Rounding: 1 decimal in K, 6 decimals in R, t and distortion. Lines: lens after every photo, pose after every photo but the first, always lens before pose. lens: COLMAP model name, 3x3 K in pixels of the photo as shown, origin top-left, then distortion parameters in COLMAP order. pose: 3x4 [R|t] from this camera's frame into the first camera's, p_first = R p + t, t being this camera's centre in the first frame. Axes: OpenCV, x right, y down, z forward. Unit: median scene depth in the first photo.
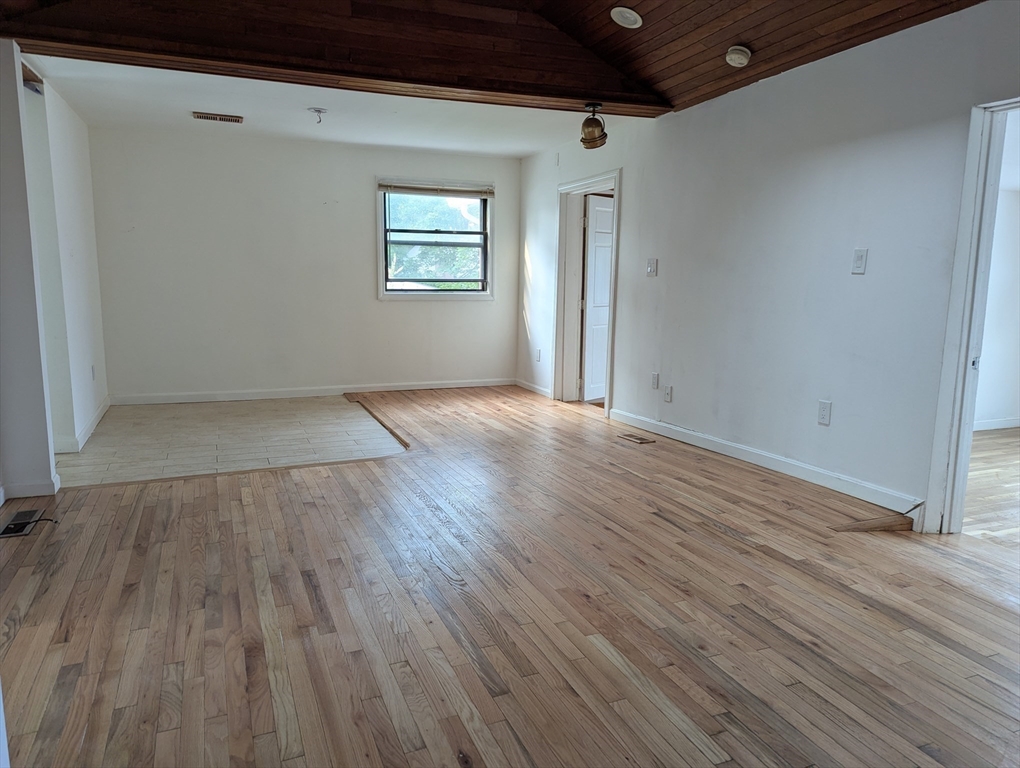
lens RADIAL K [[723.9, 0, 508.7], [0, 723.9, 385.9], [0, 0, 1]] dist [0.031672, -0.018100]
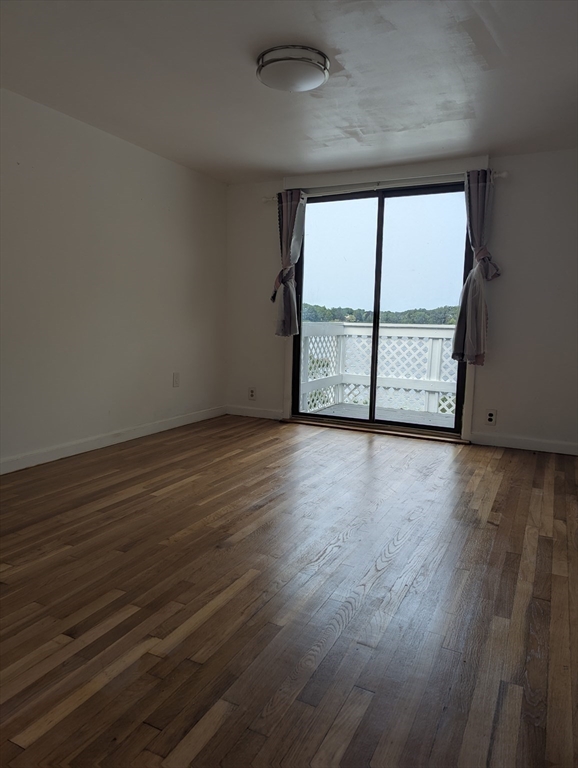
lens RADIAL K [[552.8, 0, 289.9], [0, 552.8, 382.2], [0, 0, 1]] dist [0.034431, -0.005829]
pose [[0.755909, -0.071428, 0.650768, 0.381045], [0.084224, 0.996380, 0.011530, 0.012379], [-0.649236, 0.046094, 0.759189, 0.494085]]
